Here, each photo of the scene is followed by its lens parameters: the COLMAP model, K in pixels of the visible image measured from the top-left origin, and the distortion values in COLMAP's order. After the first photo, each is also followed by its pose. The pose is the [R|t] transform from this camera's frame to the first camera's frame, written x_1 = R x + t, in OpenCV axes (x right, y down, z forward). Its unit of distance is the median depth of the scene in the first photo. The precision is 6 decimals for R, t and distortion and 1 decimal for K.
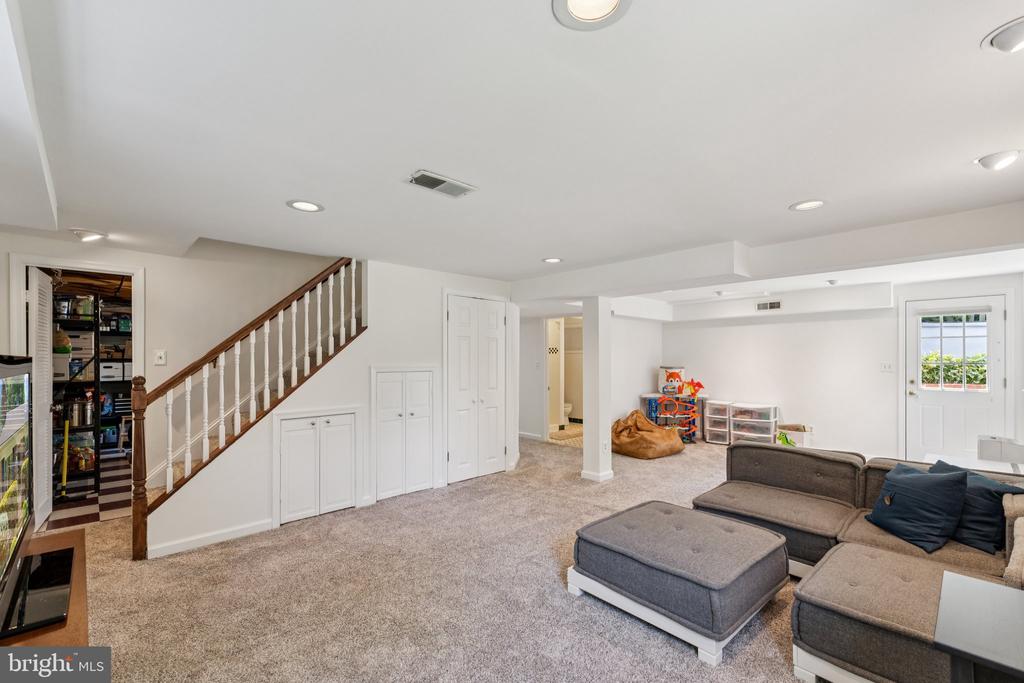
lens RADIAL K [[437.7, 0, 511.4], [0, 437.7, 355.0], [0, 0, 1]] dist [0.001075, 0.000023]
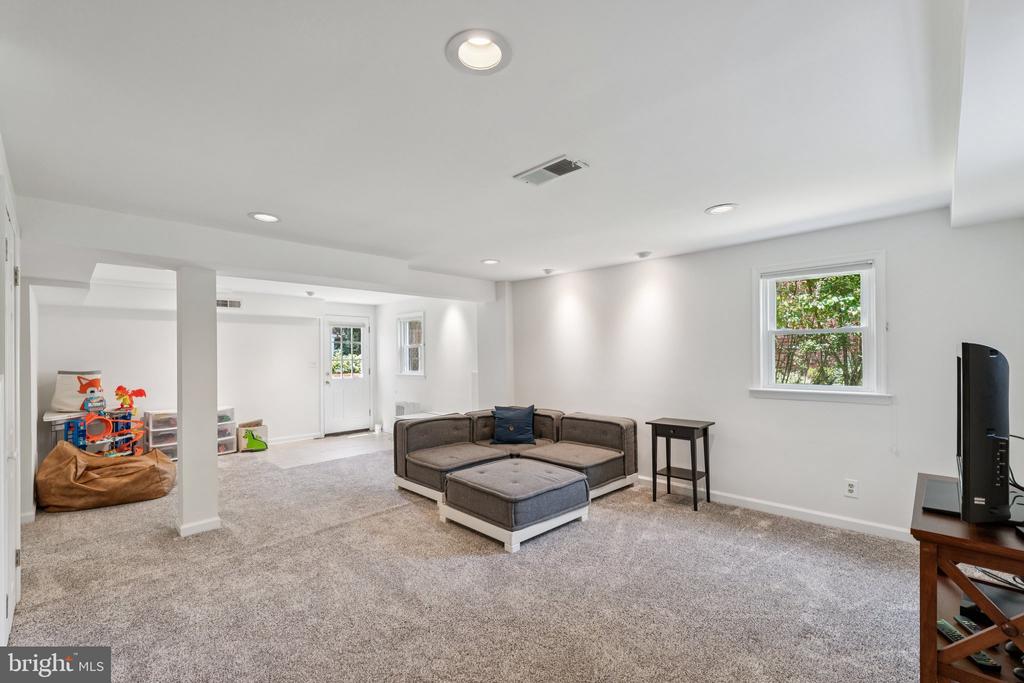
lens RADIAL K [[437.7, 0, 511.4], [0, 437.7, 355.0], [0, 0, 1]] dist [0.001075, 0.000023]
pose [[-0.029117, 0.000793, 0.999576, -0.487802], [0.004396, 0.999990, -0.000665, 0.006134], [-0.999566, 0.004375, -0.029120, 0.486842]]
